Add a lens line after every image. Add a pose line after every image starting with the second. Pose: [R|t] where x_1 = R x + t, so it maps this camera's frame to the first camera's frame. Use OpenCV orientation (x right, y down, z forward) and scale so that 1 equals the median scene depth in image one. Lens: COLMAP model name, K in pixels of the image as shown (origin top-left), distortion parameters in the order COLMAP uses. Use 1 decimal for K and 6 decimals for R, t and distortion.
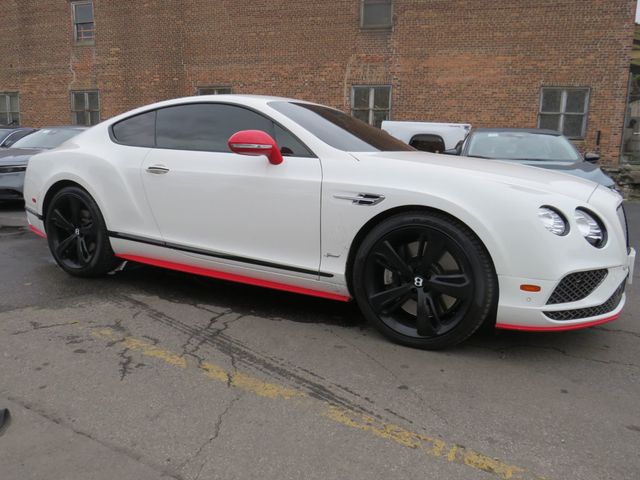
lens RADIAL K [[549.4, 0, 324.5], [0, 549.4, 241.7], [0, 0, 1]] dist [-0.036339, 0.017580]
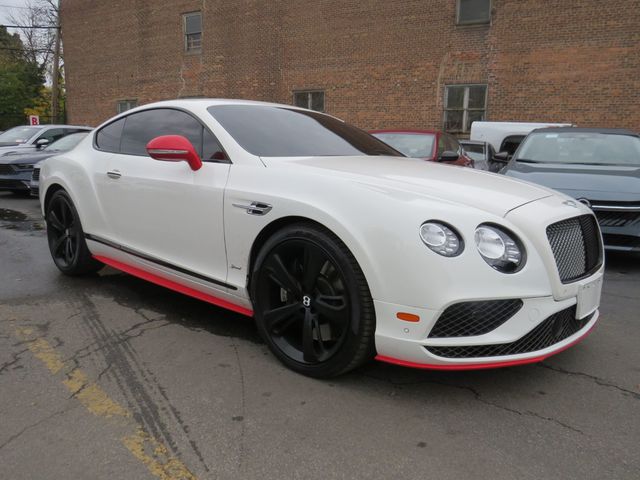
lens RADIAL K [[549.4, 0, 318.3], [0, 549.4, 245.1], [0, 0, 1]] dist [-0.036339, 0.017580]
pose [[0.973047, 0.034685, -0.227985, 0.260495], [-0.034189, 0.999397, 0.006128, -0.016631], [0.228060, 0.001832, 0.973645, 0.083293]]
